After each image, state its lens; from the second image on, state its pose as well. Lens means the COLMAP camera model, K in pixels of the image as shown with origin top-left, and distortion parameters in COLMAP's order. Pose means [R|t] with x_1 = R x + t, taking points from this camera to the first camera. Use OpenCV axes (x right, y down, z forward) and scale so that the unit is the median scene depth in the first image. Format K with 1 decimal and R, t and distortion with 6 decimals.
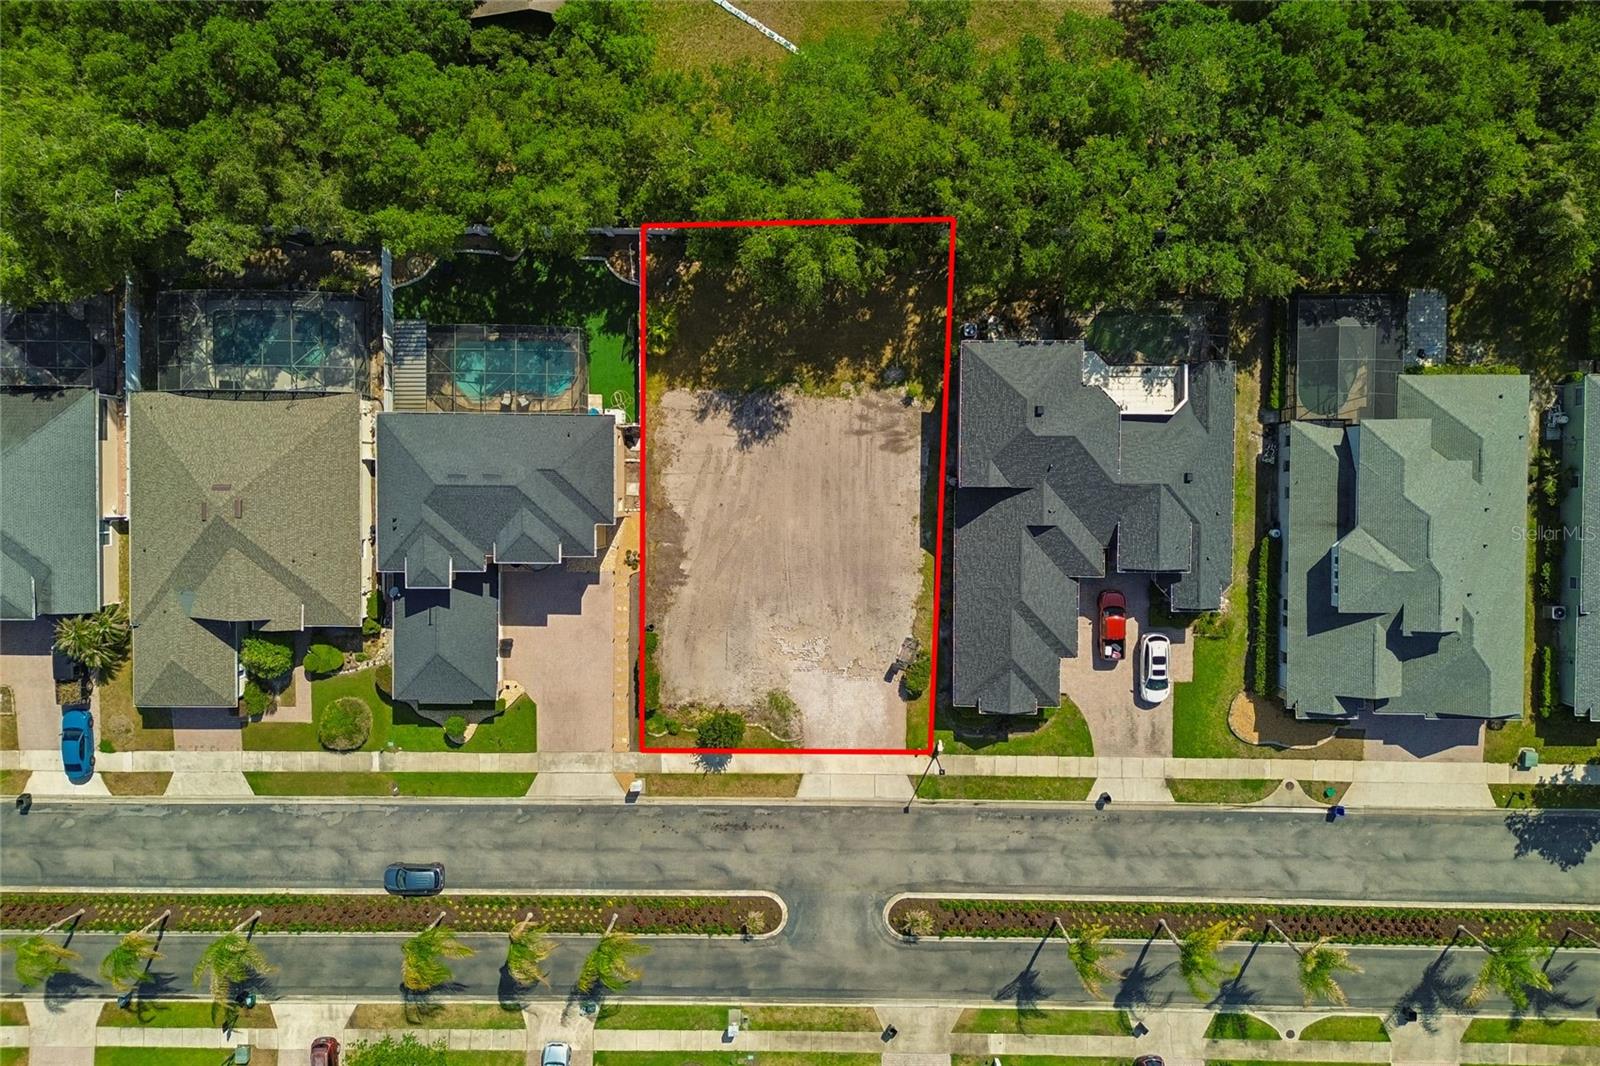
lens RADIAL K [[1138.9, 0, 805.8], [0, 1138.9, 523.7], [0, 0, 1]] dist [0.043964, -0.013903]
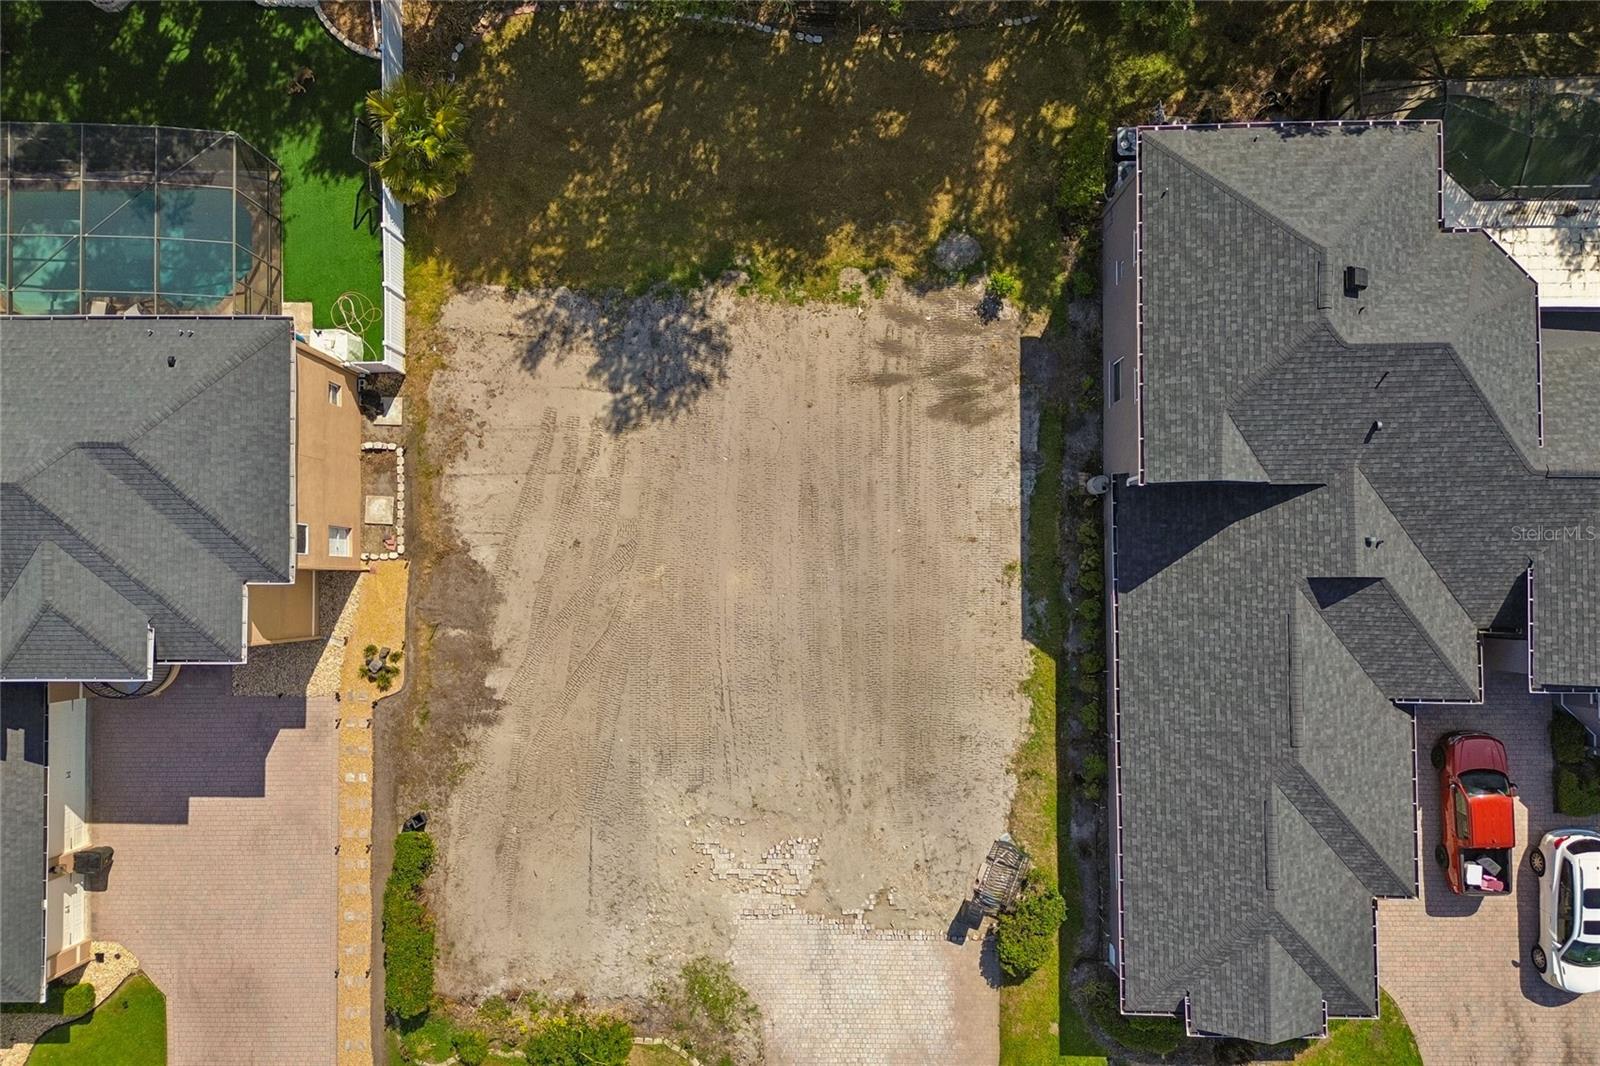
lens RADIAL K [[1138.9, 0, 737.7], [0, 1138.9, 551.5], [0, 0, 1]] dist [0.043964, -0.013903]
pose [[0.998725, -0.011122, -0.049246, 0.011464], [0.008129, 0.998131, -0.060563, 0.014339], [0.049828, 0.060085, 0.996949, 0.552214]]
